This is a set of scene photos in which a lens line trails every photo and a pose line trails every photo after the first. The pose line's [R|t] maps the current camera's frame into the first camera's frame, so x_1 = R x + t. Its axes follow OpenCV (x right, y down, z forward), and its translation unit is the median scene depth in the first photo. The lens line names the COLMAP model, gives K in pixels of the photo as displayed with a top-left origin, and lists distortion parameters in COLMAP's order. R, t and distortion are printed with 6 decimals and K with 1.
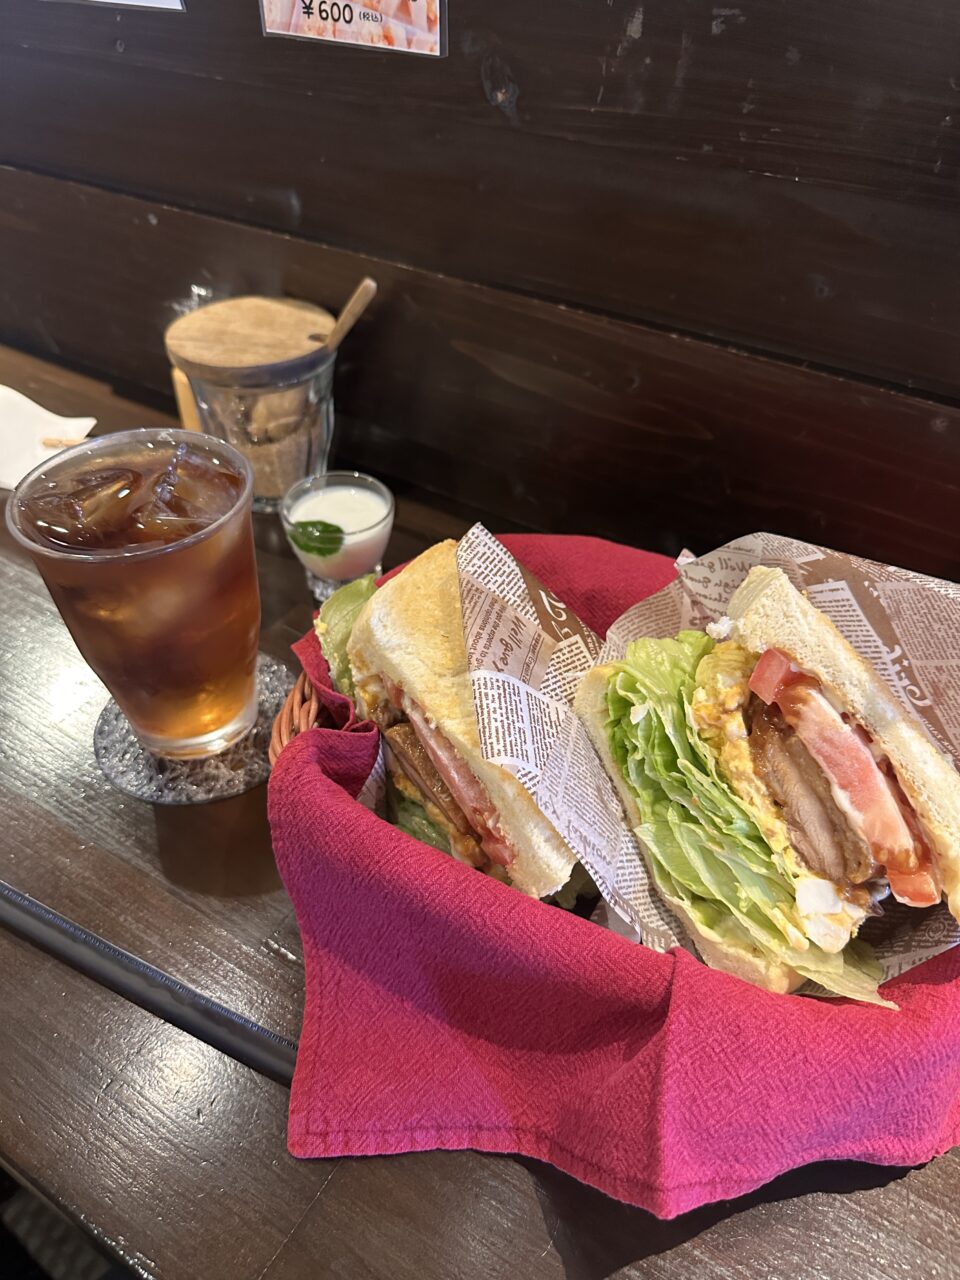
lens RADIAL K [[856.7, 0, 480.0], [0, 856.7, 640.0], [0, 0, 1]] dist [0.095733, -0.292577]
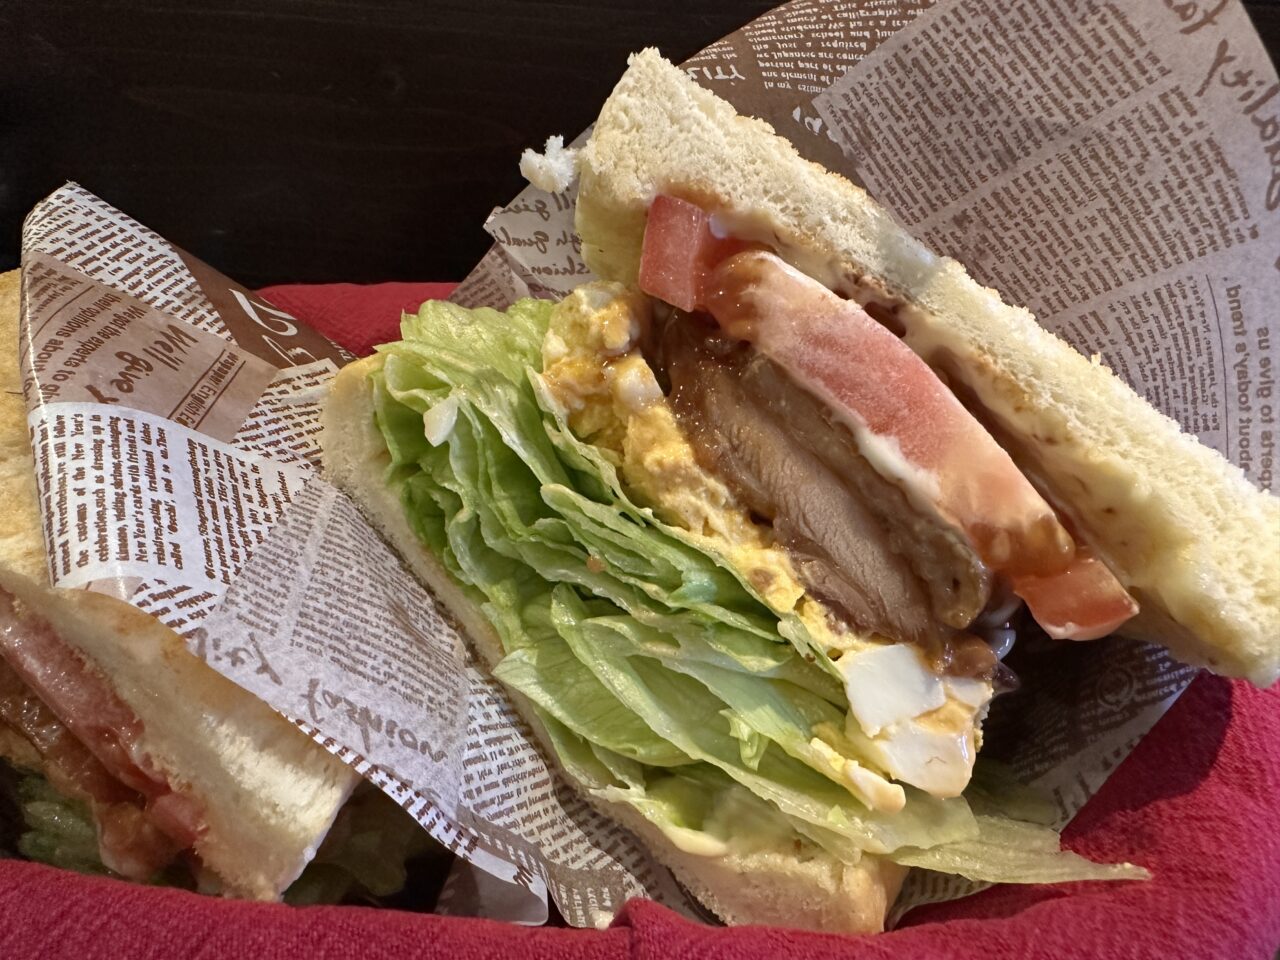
lens RADIAL K [[883.3, 0, 640.0], [0, 883.3, 480.0], [0, 0, 1]] dist [0.002666, -0.007129]
pose [[0.932884, -0.216353, 0.287958, 0.144465], [0.248458, 0.965366, -0.079602, 0.185409], [-0.260763, 0.145805, 0.954329, 0.534997]]
